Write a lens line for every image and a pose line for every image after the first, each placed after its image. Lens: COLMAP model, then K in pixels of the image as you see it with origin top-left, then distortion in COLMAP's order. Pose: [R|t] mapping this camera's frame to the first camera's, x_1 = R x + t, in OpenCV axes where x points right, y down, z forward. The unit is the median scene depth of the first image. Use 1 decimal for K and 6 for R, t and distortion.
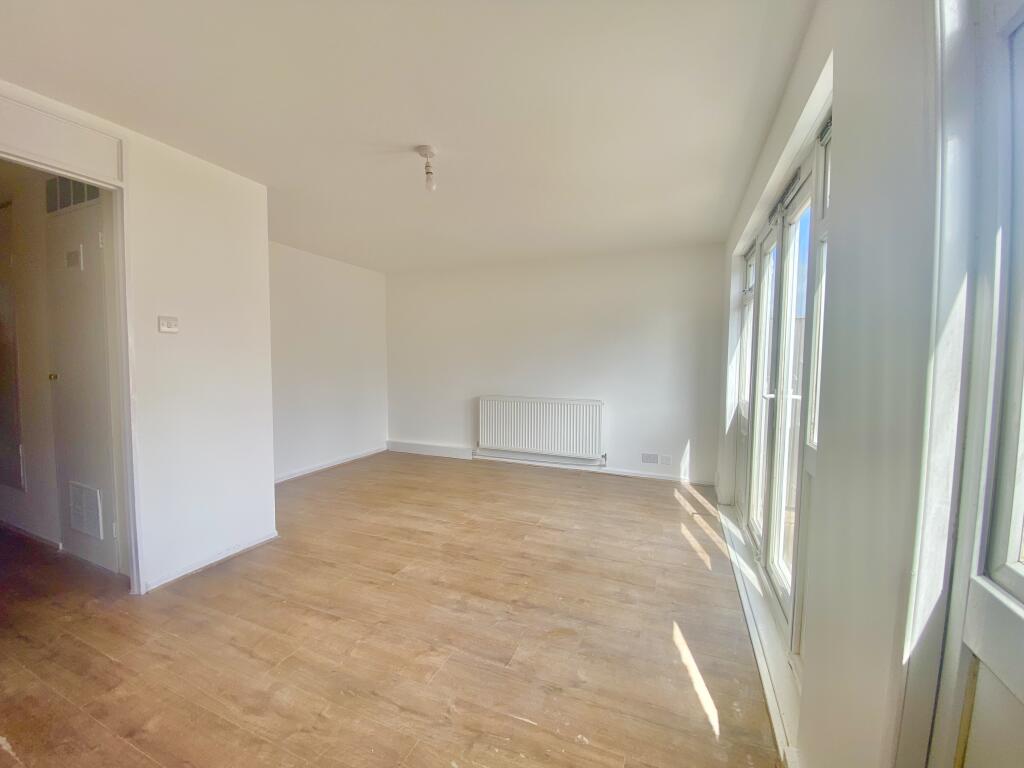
lens RADIAL K [[418.1, 0, 512.0], [0, 418.1, 384.0], [0, 0, 1]] dist [0.014577, -0.016016]
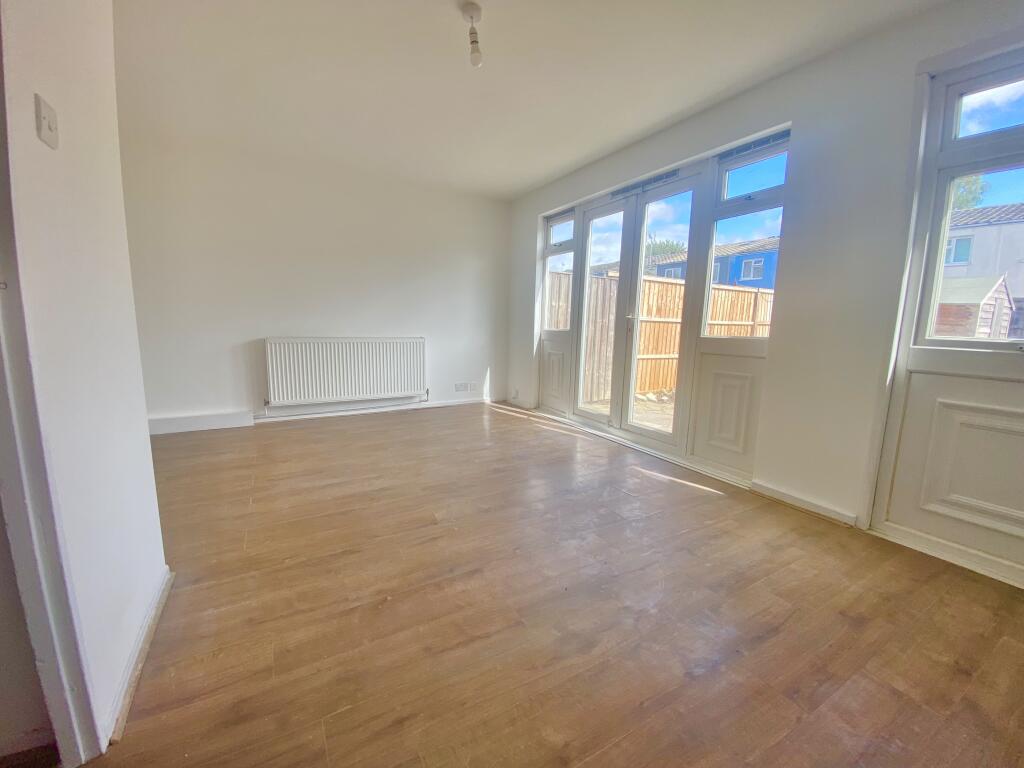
lens RADIAL K [[413.4, 0, 510.5], [0, 413.4, 381.4], [0, 0, 1]] dist [0.033630, -0.023221]
pose [[0.617454, -0.111660, 0.778642, -0.741843], [0.036824, 0.992892, 0.113182, 0.065207], [-0.785745, -0.041212, 0.617177, 0.334019]]
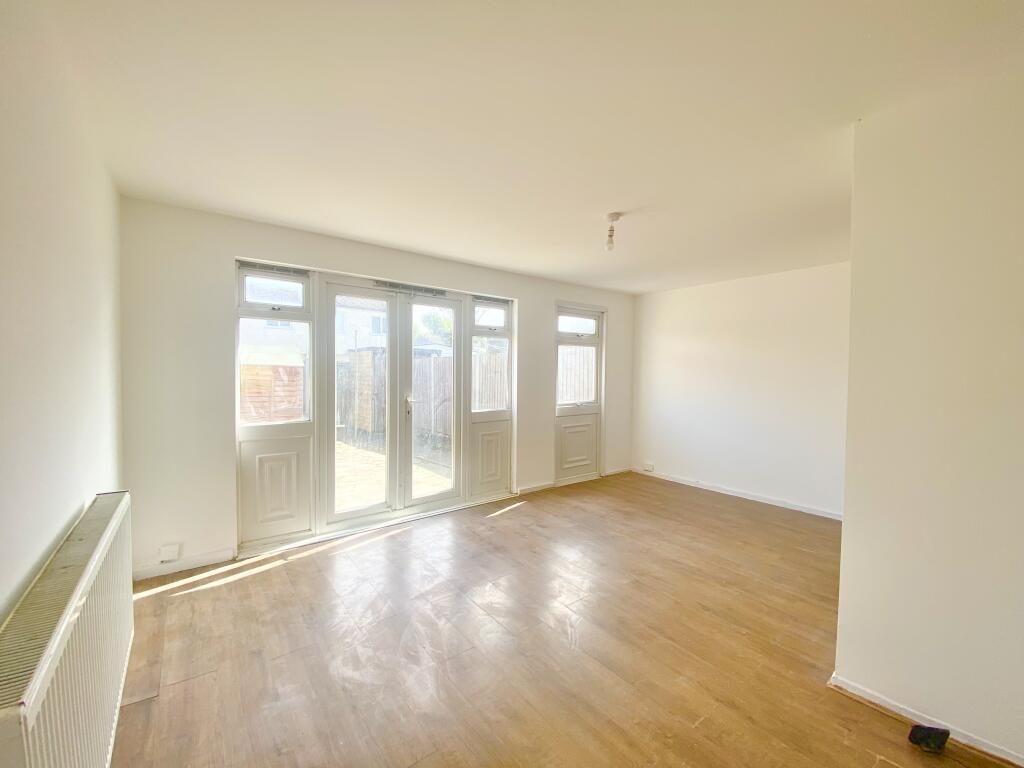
lens RADIAL K [[413.4, 0, 510.5], [0, 413.4, 381.4], [0, 0, 1]] dist [0.033630, -0.023221]
pose [[-0.859910, -0.028817, 0.509632, -0.490765], [0.015417, 0.996483, 0.082359, -0.152376], [-0.510213, 0.078679, -0.856442, 1.882090]]
